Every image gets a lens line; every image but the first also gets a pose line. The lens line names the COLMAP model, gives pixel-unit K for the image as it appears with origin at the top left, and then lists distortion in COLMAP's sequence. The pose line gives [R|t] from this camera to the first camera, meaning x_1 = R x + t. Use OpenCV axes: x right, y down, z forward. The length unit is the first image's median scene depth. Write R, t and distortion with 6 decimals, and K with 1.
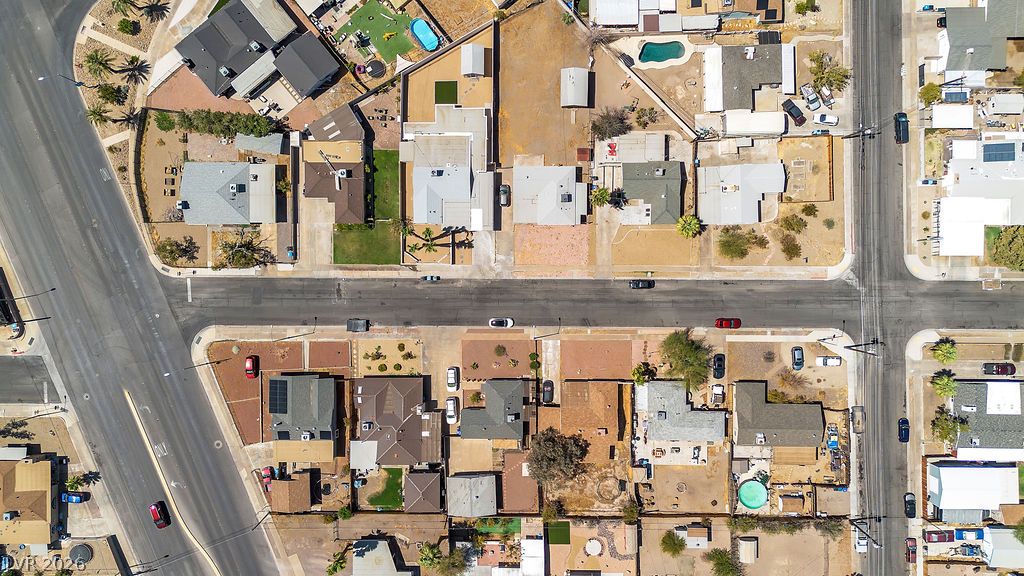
lens RADIAL K [[736.1, 0, 512.7], [0, 736.1, 283.1], [0, 0, 1]] dist [0.069839, -0.063322]
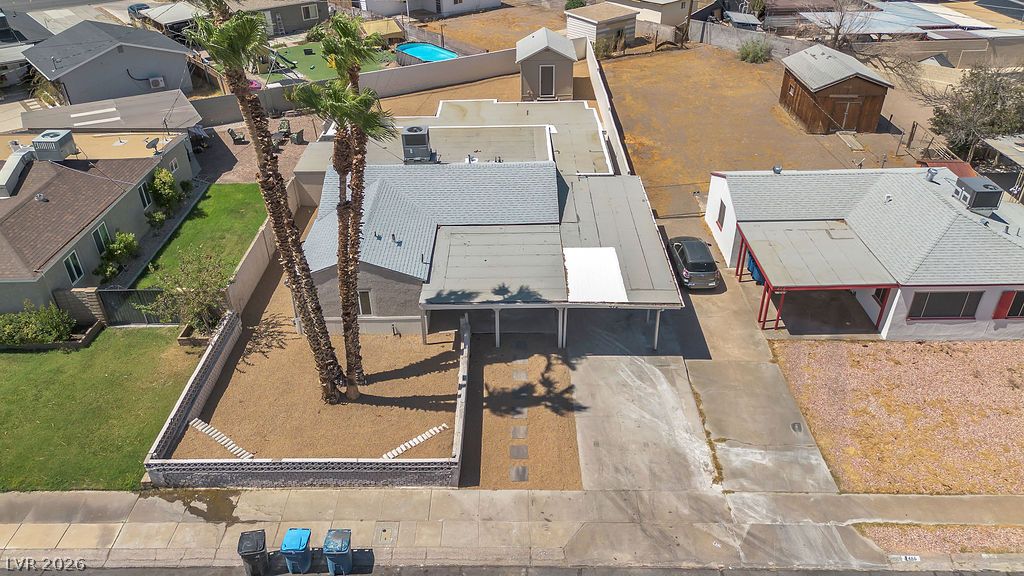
lens RADIAL K [[736.1, 0, 512.7], [0, 736.1, 283.1], [0, 0, 1]] dist [0.069839, -0.063322]
pose [[0.999983, 0.003776, 0.004474, -0.071504], [0.001880, 0.516662, -0.856187, 0.092205], [-0.005544, 0.856181, 0.516646, 0.877790]]
